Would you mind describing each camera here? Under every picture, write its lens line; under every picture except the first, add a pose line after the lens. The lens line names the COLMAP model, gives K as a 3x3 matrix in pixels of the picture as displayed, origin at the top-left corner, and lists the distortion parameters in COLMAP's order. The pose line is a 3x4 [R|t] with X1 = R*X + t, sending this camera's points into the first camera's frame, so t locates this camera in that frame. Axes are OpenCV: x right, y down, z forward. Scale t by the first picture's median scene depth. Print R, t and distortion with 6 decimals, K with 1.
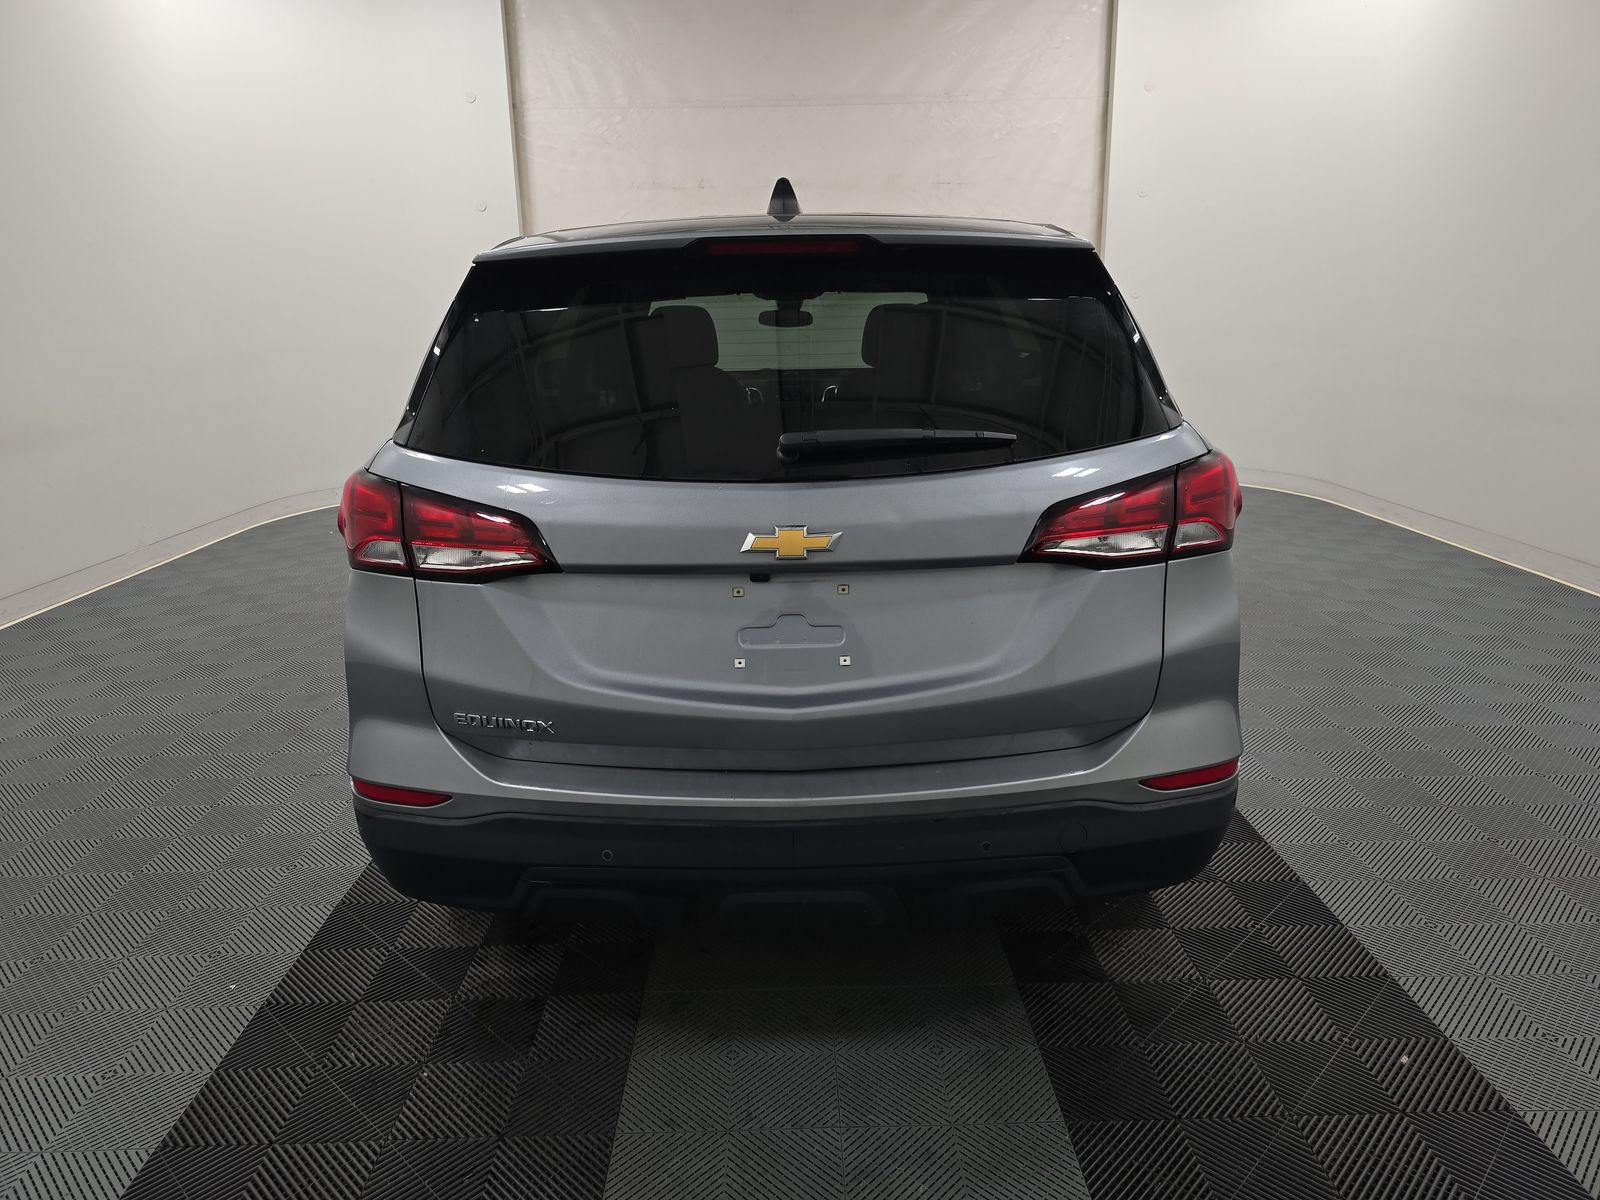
lens RADIAL K [[1085.1, 0, 802.0], [0, 1085.1, 544.2], [0, 0, 1]] dist [0.001140, -0.000165]
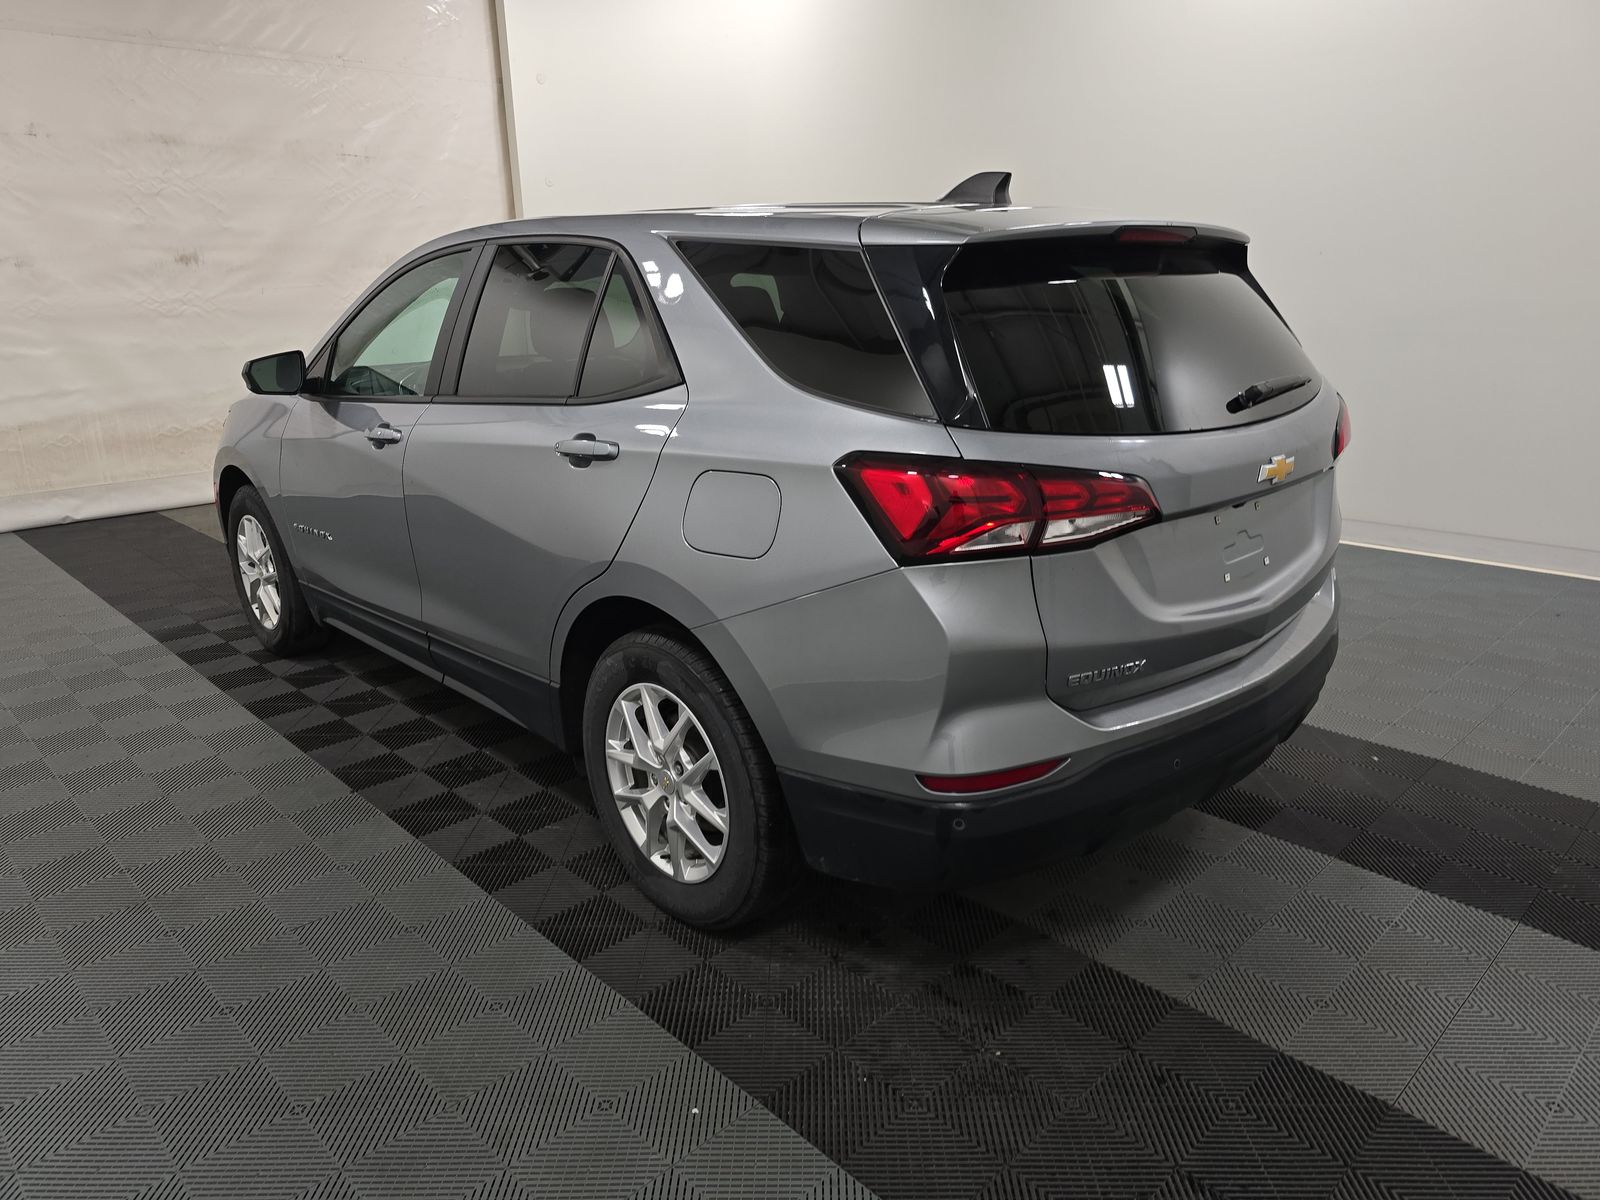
lens RADIAL K [[1080.2, 0, 823.0], [0, 1080.2, 599.4], [0, 0, 1]] dist [-0.004906, -0.004079]
pose [[0.729342, -0.190738, 0.657023, -1.173721], [0.161689, 0.981201, 0.105363, -0.067038], [-0.664769, 0.029388, 0.746471, 0.379693]]
